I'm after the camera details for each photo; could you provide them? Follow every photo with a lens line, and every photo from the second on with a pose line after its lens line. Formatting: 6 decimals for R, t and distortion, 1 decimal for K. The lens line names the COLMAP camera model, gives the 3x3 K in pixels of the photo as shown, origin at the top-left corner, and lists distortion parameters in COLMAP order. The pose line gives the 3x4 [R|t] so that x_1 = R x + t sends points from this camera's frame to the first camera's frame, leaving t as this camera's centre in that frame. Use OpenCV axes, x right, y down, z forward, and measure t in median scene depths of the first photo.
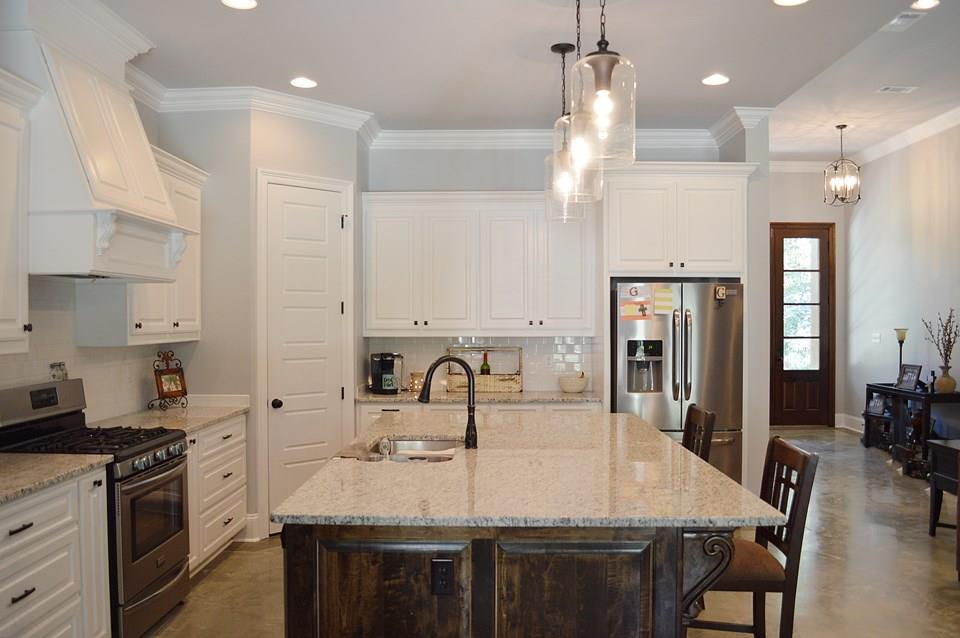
lens RADIAL K [[762.4, 0, 477.0], [0, 762.4, 324.4], [0, 0, 1]] dist [-0.079964, 0.003627]
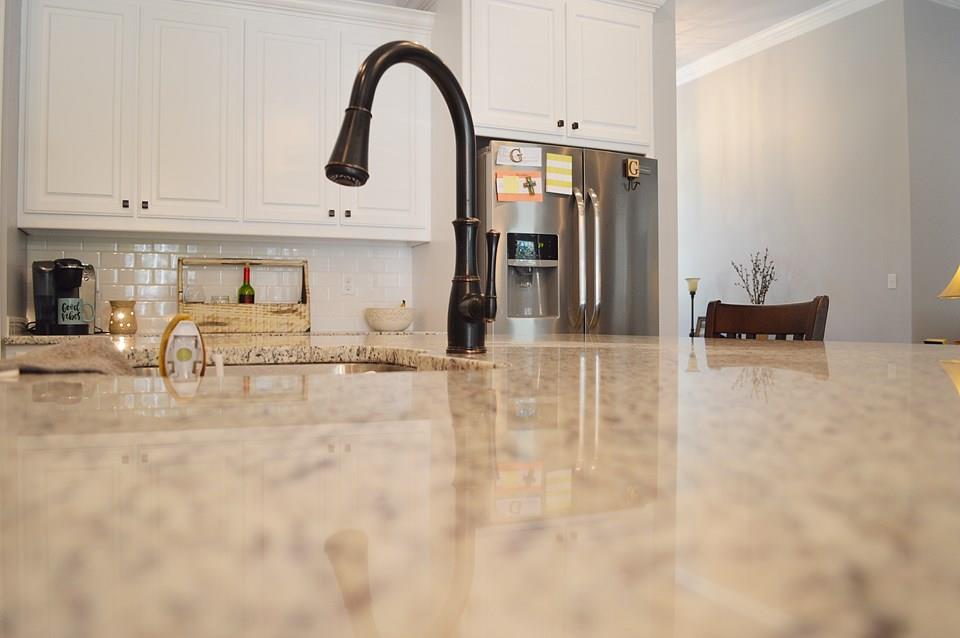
lens RADIAL K [[762.4, 0, 477.0], [0, 762.4, 319.3], [0, 0, 1]] dist [-0.079964, 0.003627]
pose [[0.904682, -0.002738, 0.426079, -0.094370], [0.006422, 0.999953, -0.007211, 0.101200], [-0.426039, 0.009260, 0.904657, 0.474433]]
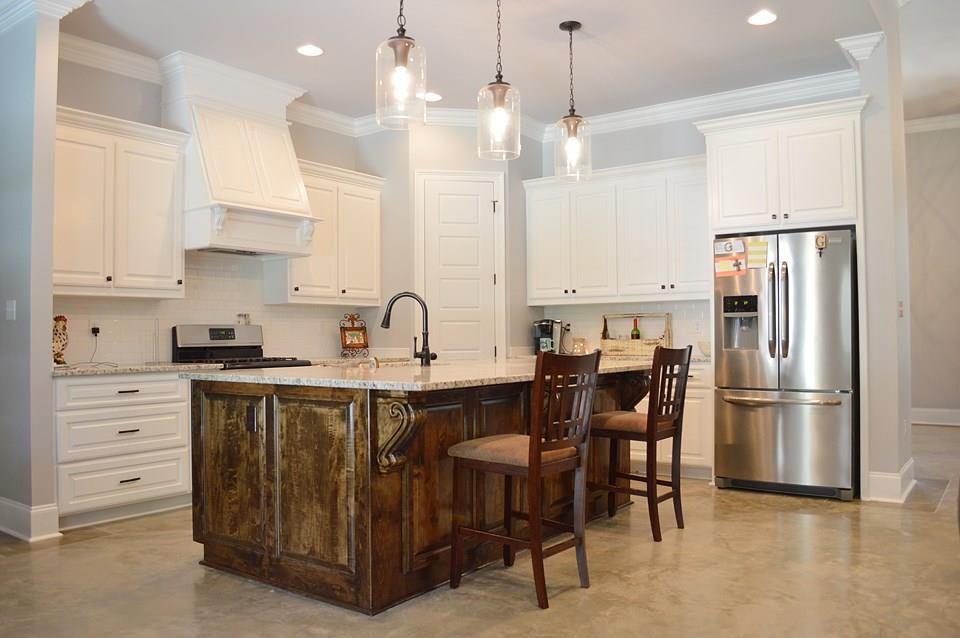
lens RADIAL K [[762.4, 0, 481.3], [0, 762.4, 321.9], [0, 0, 1]] dist [-0.079964, 0.003627]
pose [[0.826061, -0.017240, -0.563318, 0.519107], [0.003937, 0.999684, -0.024821, 0.081504], [0.563568, 0.018286, 0.825868, 0.012182]]
